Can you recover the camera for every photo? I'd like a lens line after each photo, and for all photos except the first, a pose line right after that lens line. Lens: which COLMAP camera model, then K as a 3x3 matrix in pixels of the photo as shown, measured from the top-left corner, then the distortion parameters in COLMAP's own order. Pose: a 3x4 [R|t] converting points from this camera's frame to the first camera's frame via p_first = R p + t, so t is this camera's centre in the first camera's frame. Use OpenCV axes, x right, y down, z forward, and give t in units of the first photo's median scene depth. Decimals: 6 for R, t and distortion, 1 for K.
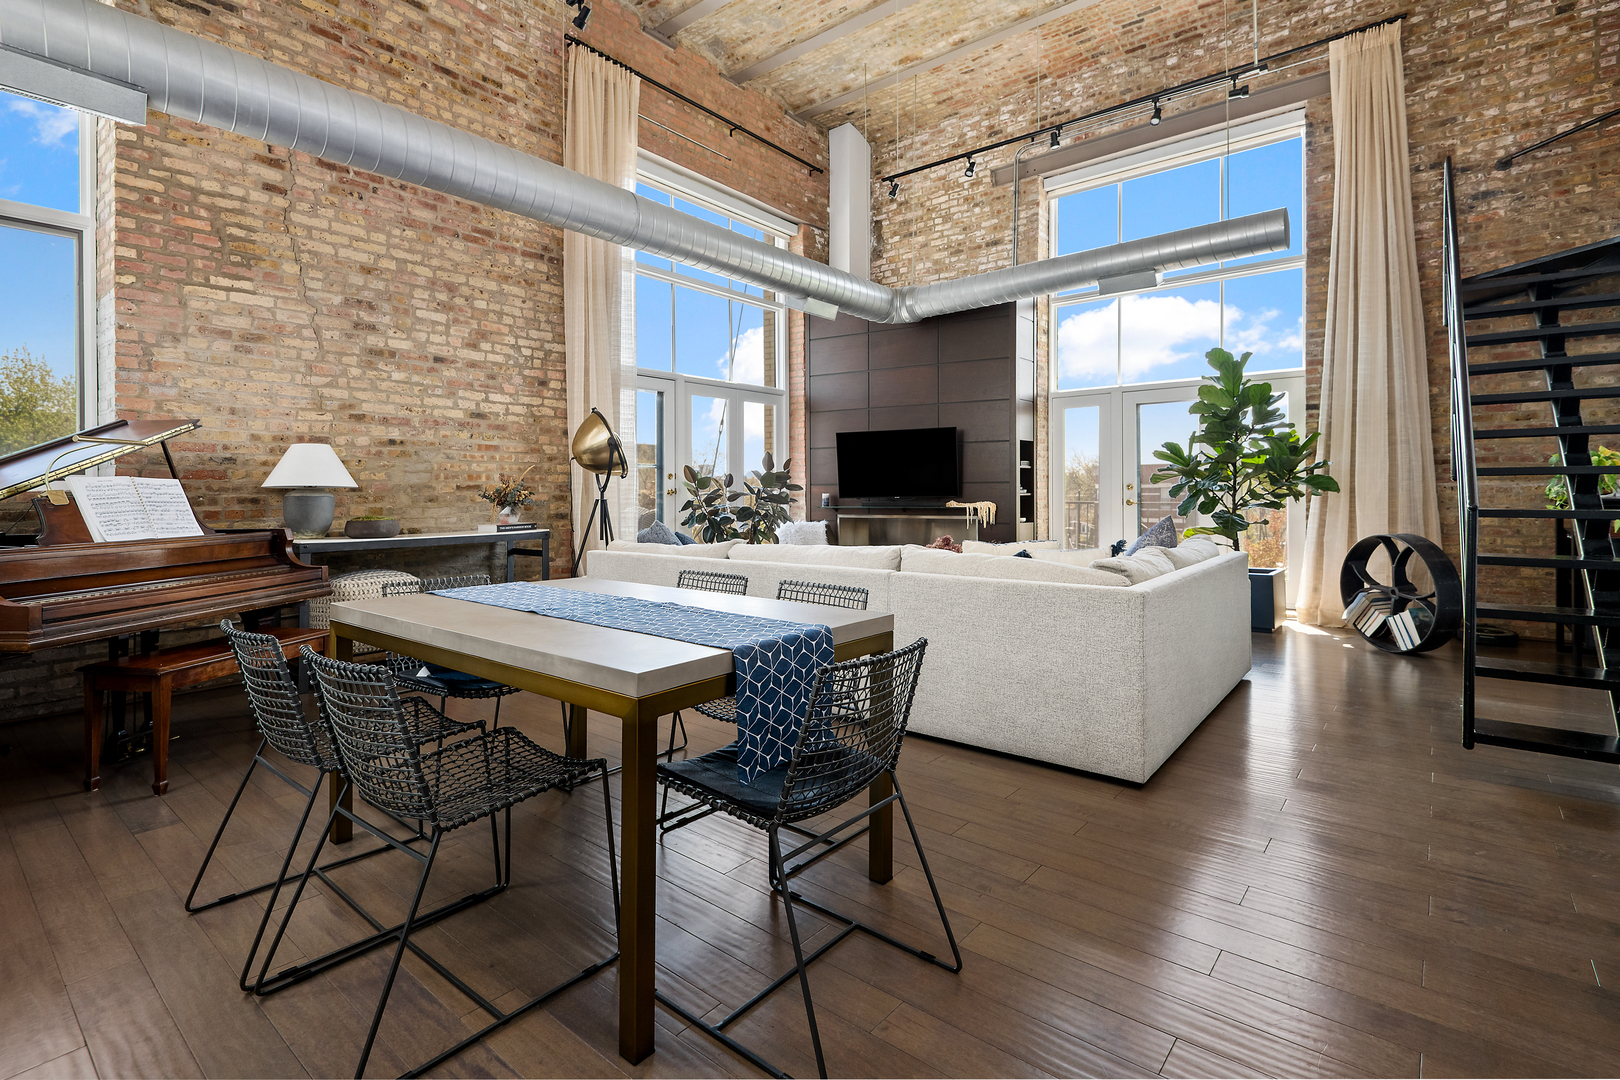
lens RADIAL K [[736.9, 0, 803.8], [0, 736.9, 496.7], [0, 0, 1]] dist [0.000978, -0.002694]
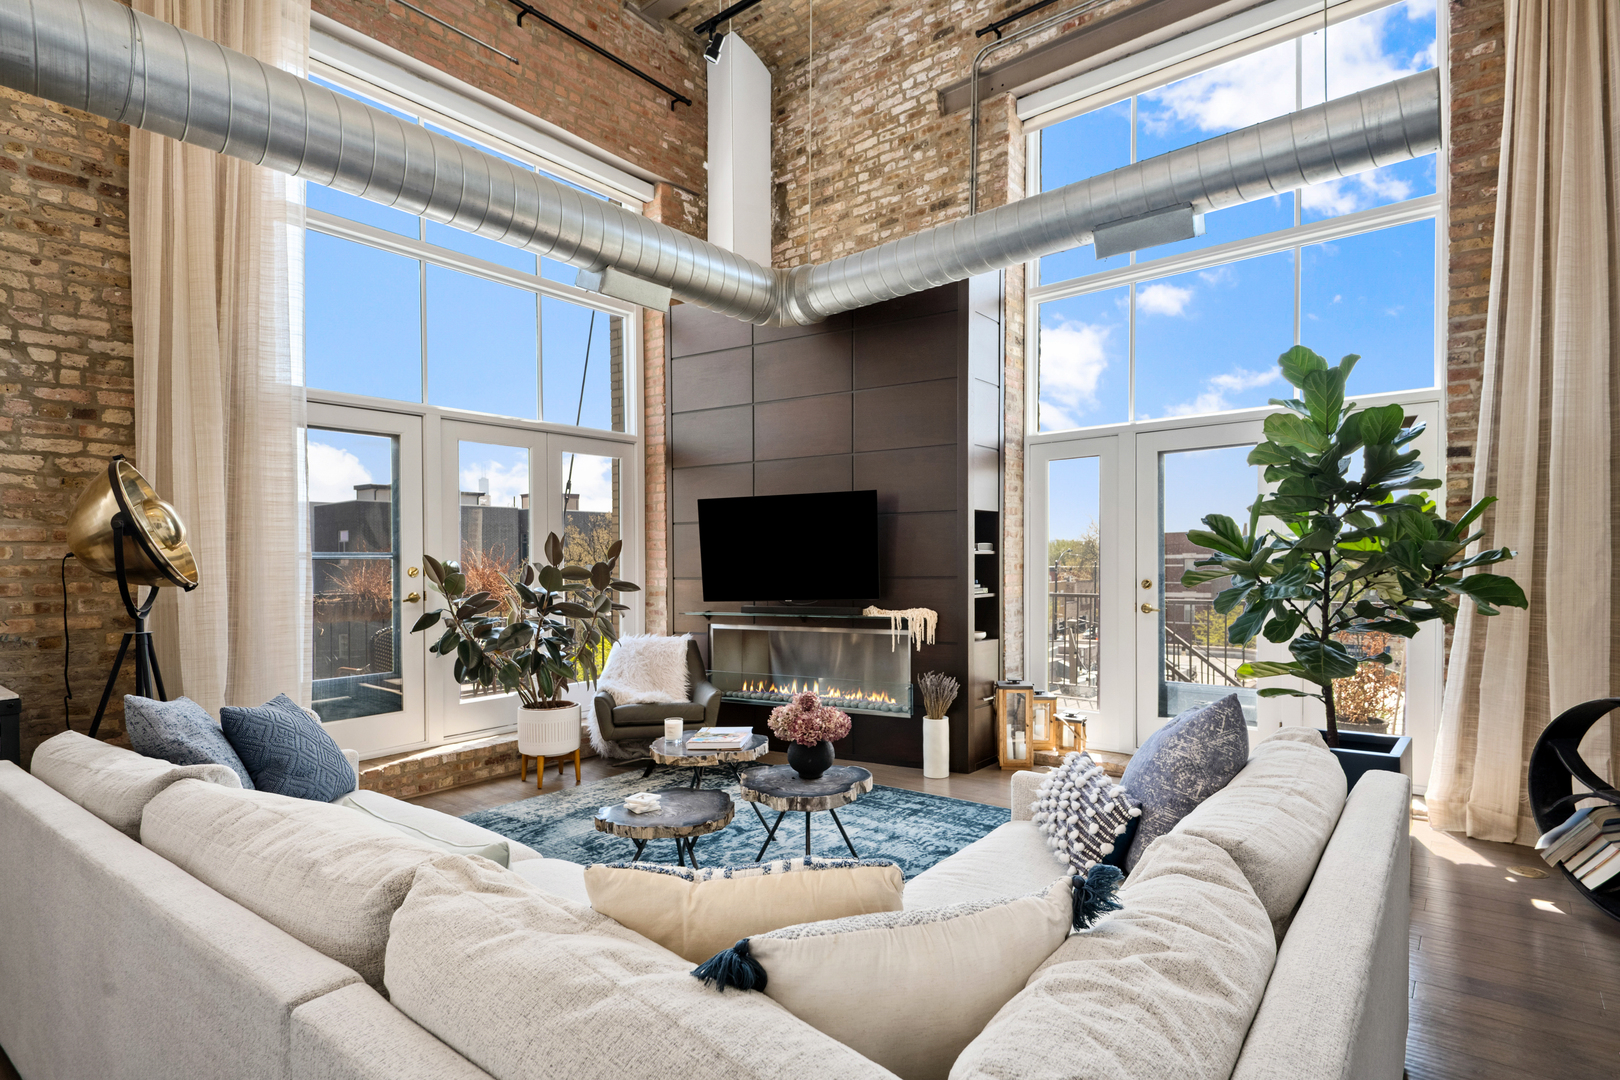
lens RADIAL K [[766.2, 0, 837.6], [0, 766.2, 589.0], [0, 0, 1]] dist [-0.003445, -0.004701]
pose [[0.999605, -0.008169, 0.026884, 0.191091], [0.007285, 0.999435, 0.032808, -0.038626], [-0.027137, -0.032599, 0.999100, 0.420992]]
